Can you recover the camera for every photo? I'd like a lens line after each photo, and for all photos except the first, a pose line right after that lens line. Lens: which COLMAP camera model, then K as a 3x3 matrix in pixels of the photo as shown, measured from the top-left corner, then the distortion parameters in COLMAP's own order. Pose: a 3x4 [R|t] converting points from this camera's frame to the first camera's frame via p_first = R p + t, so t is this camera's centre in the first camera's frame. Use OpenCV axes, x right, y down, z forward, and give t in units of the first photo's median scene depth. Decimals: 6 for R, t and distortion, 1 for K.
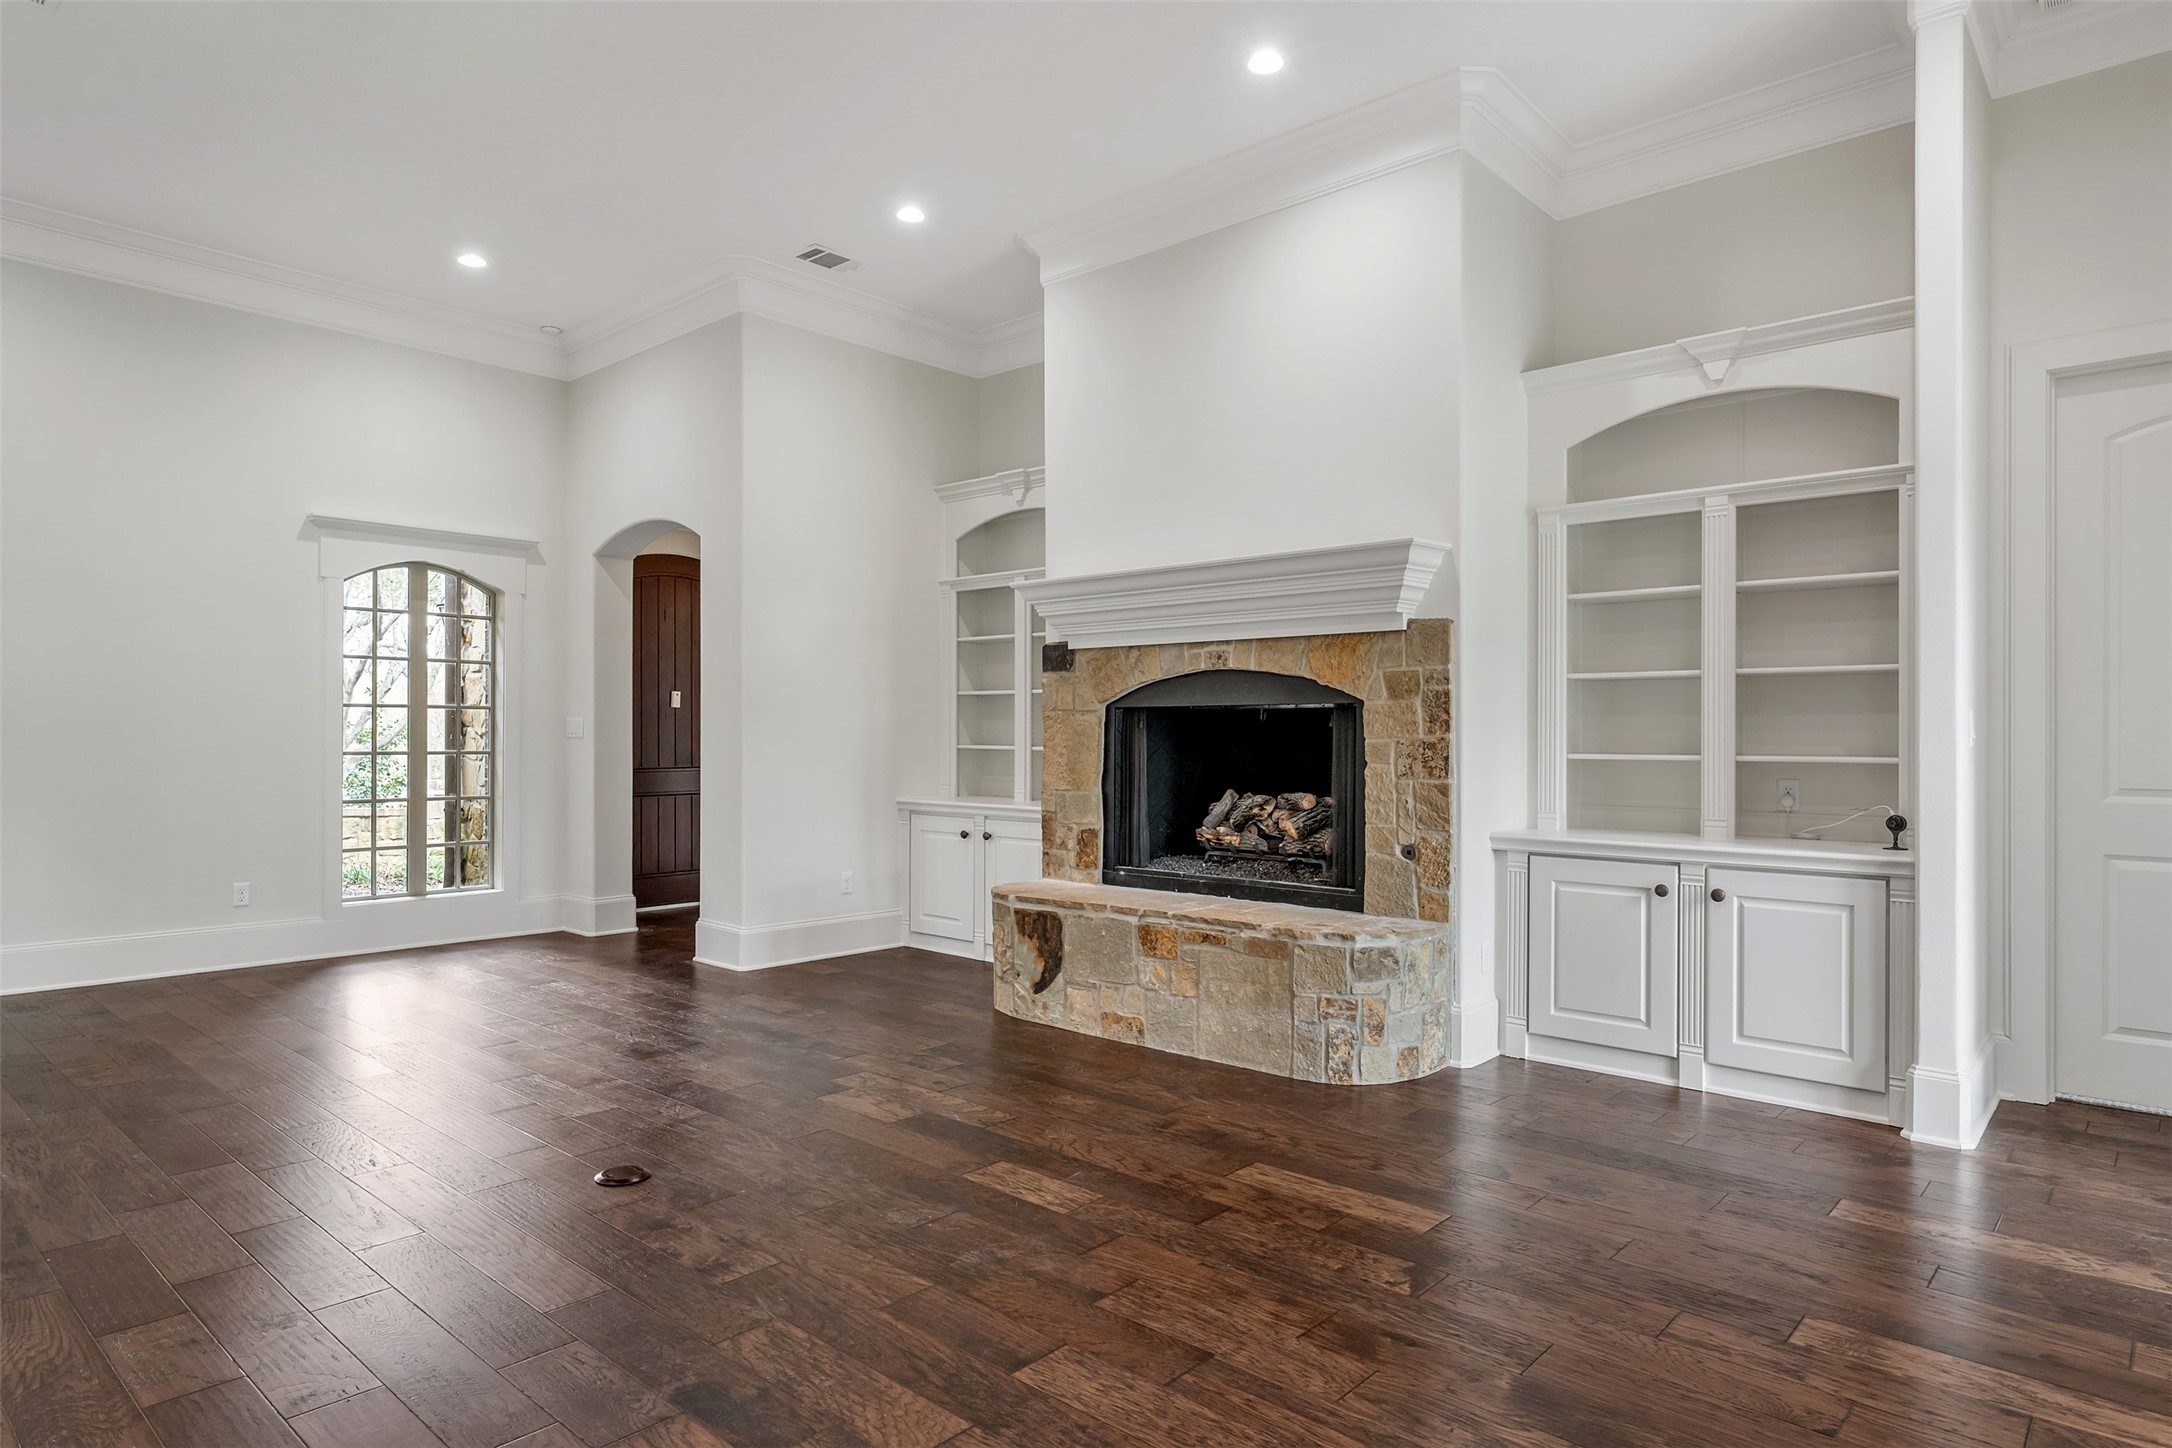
lens RADIAL K [[1273.3, 0, 1094.3], [0, 1273.3, 731.9], [0, 0, 1]] dist [0.017115, 0.000268]
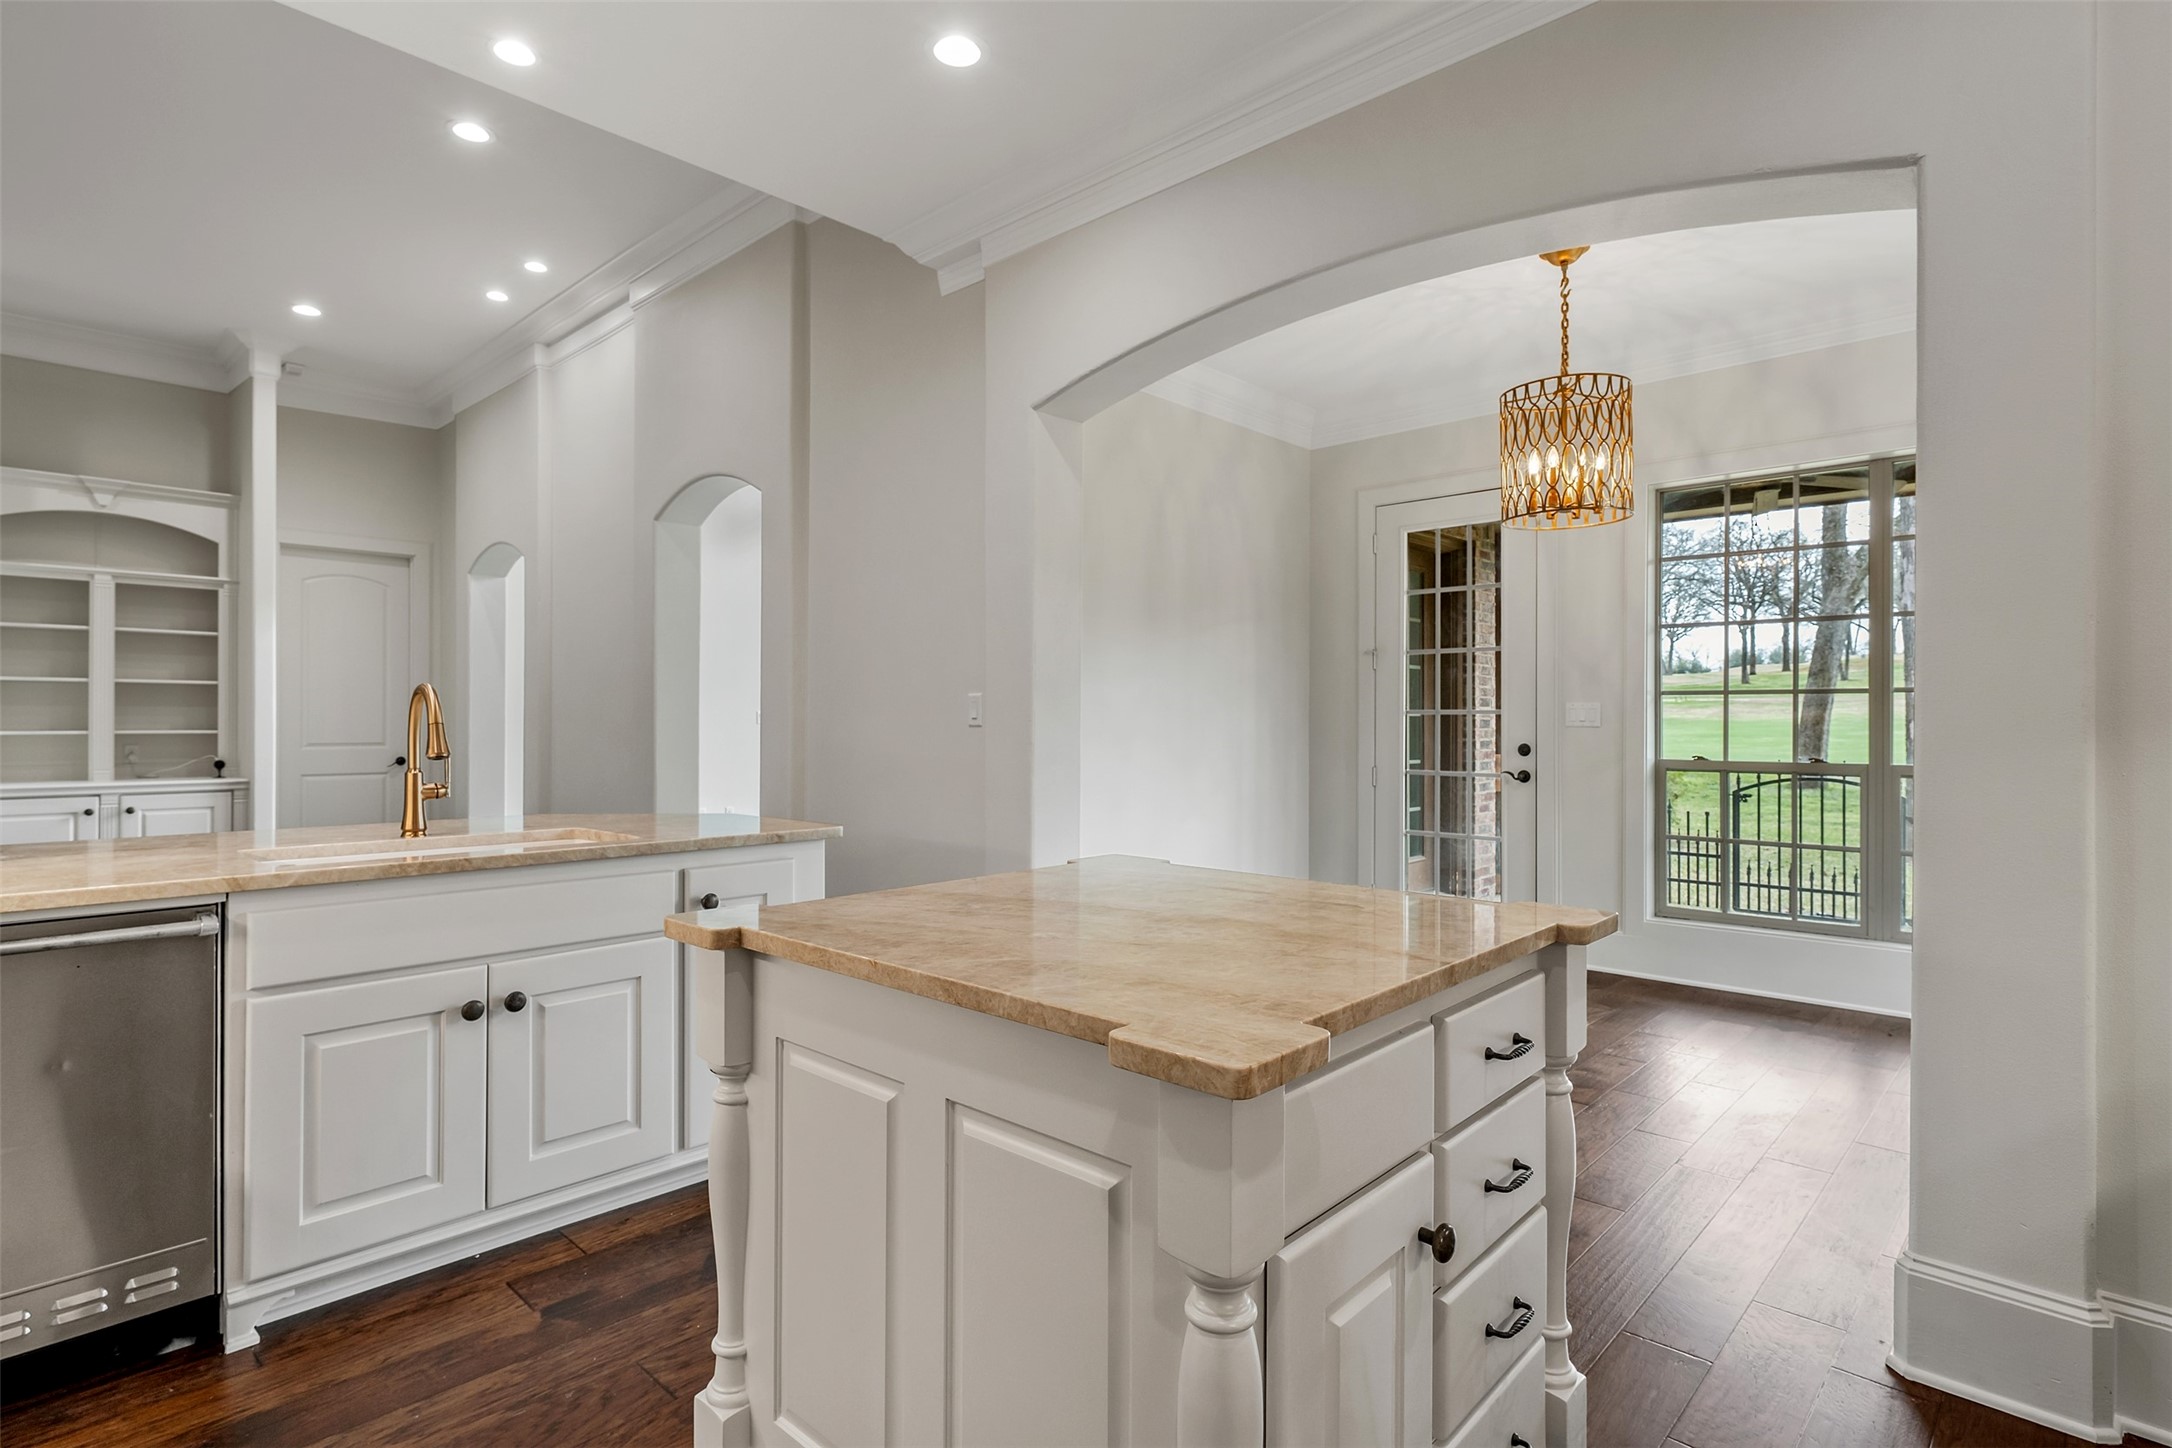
lens RADIAL K [[1088.1, 0, 1095.5], [0, 1088.1, 721.8], [0, 0, 1]] dist [0.002193, 0.000115]
pose [[0.002254, 0.000528, 0.999997, -1.724900], [-0.002098, 0.999998, -0.000523, 0.008969], [-0.999995, -0.002096, 0.002255, -0.548273]]
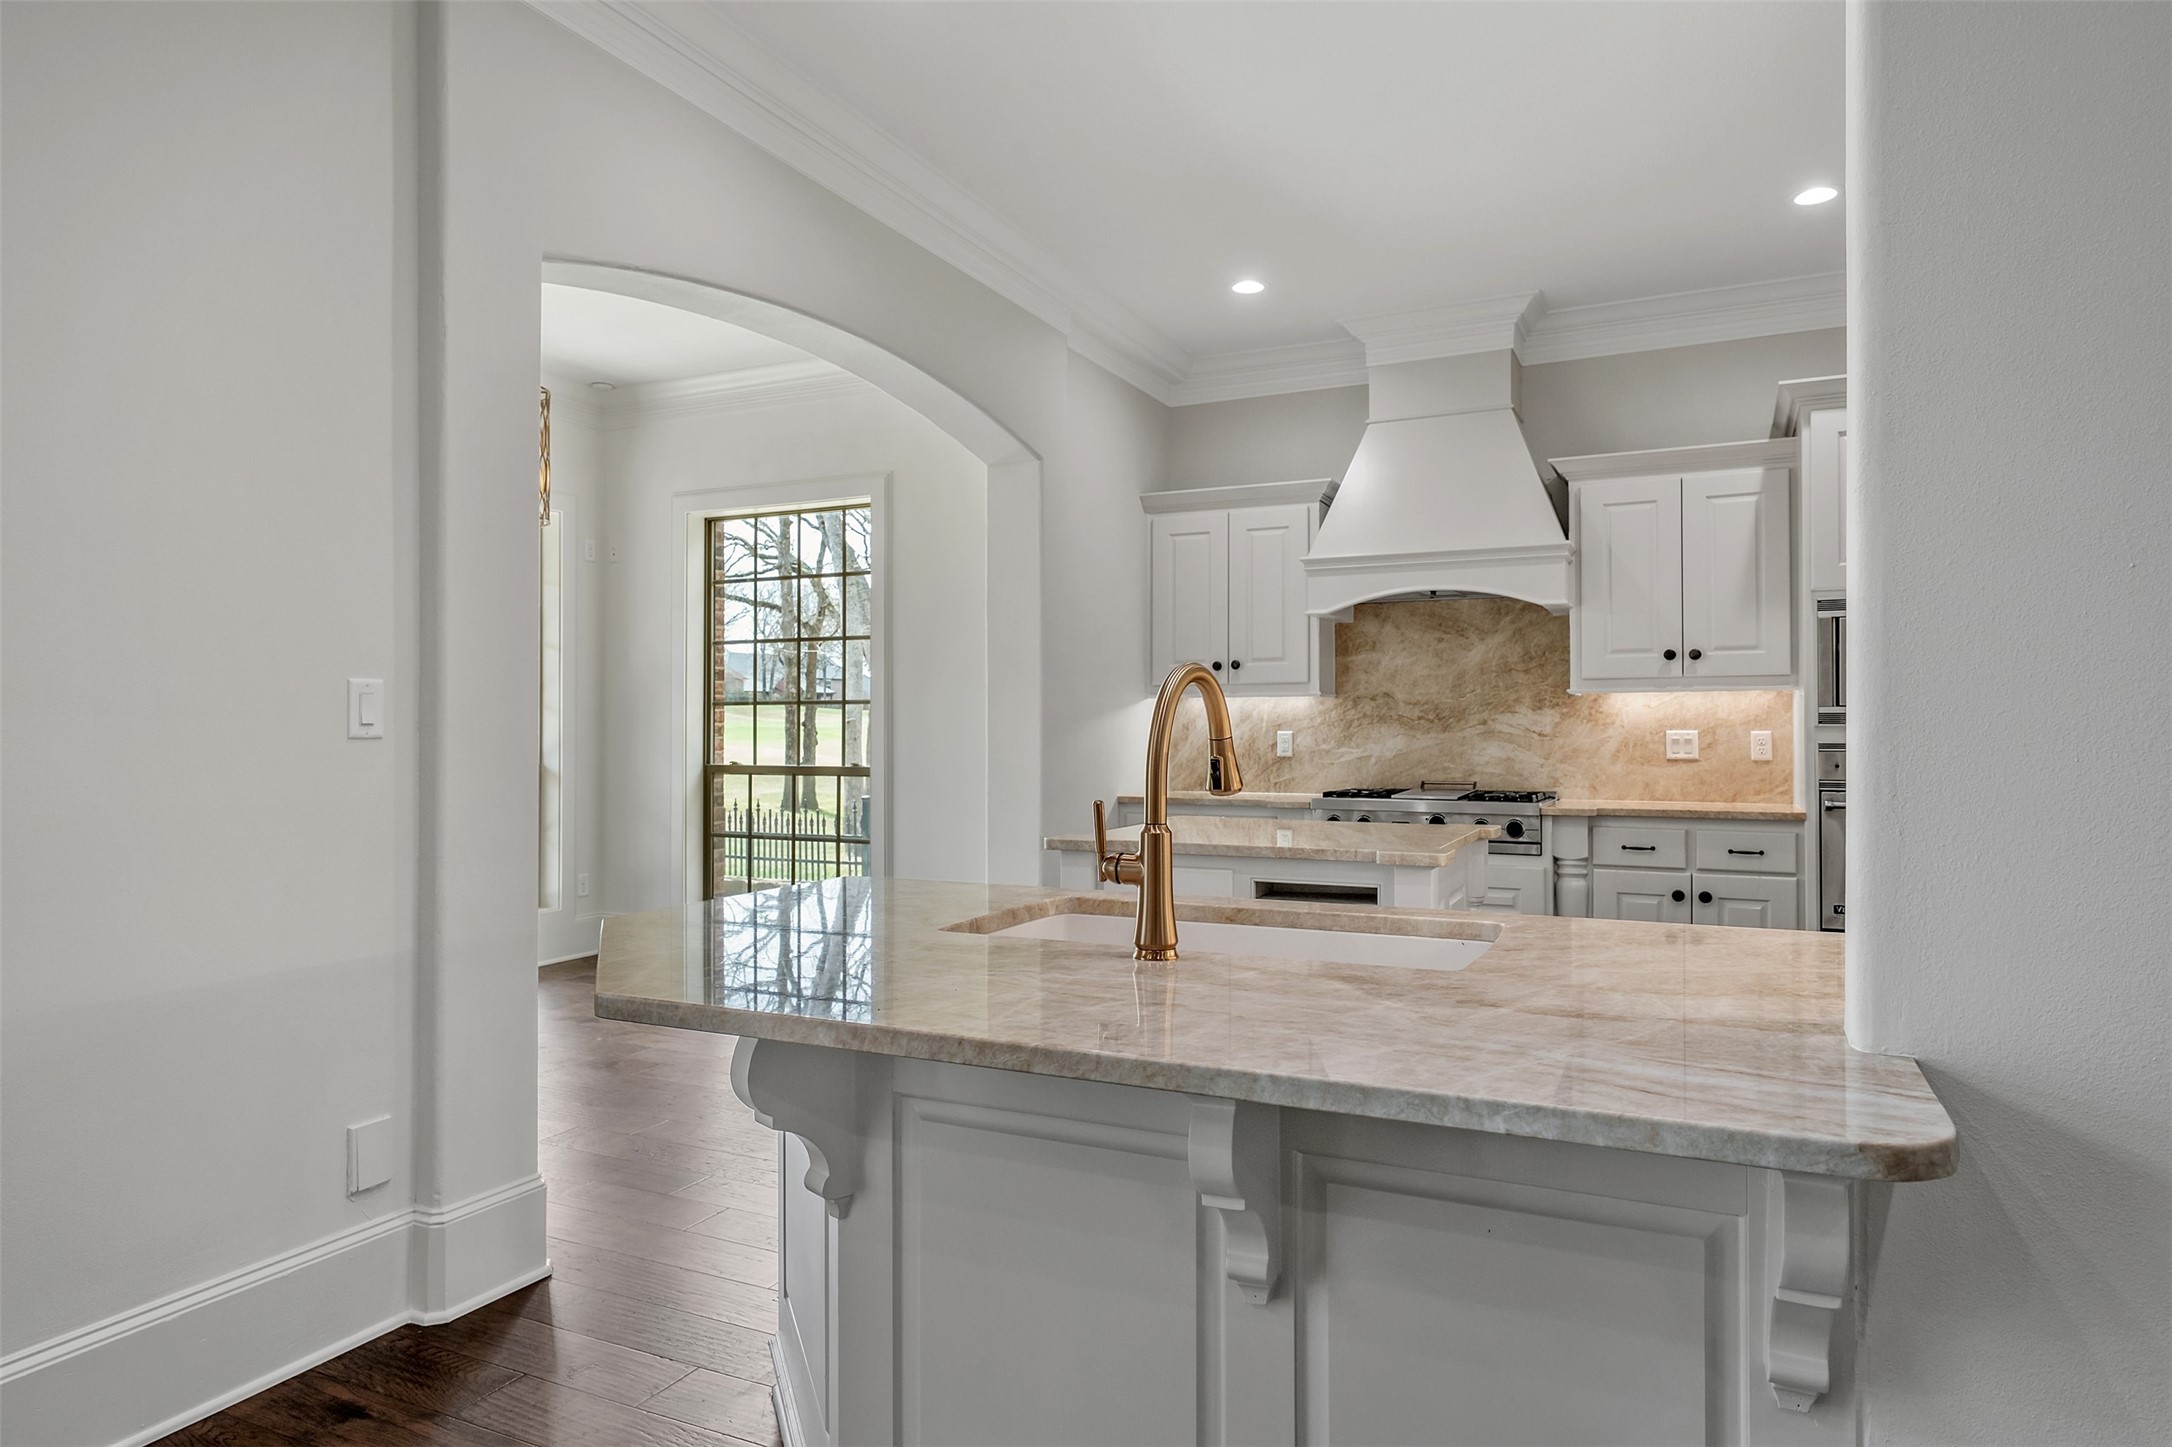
lens RADIAL K [[1276.8, 0, 1095.8], [0, 1276.8, 731.5], [0, 0, 1]] dist [0.003287, -0.002492]
pose [[-0.964708, -0.000810, -0.263320, -0.154096], [-0.000997, 0.999999, 0.000577, 0.001840], [0.263319, 0.000819, -0.964708, 0.360200]]
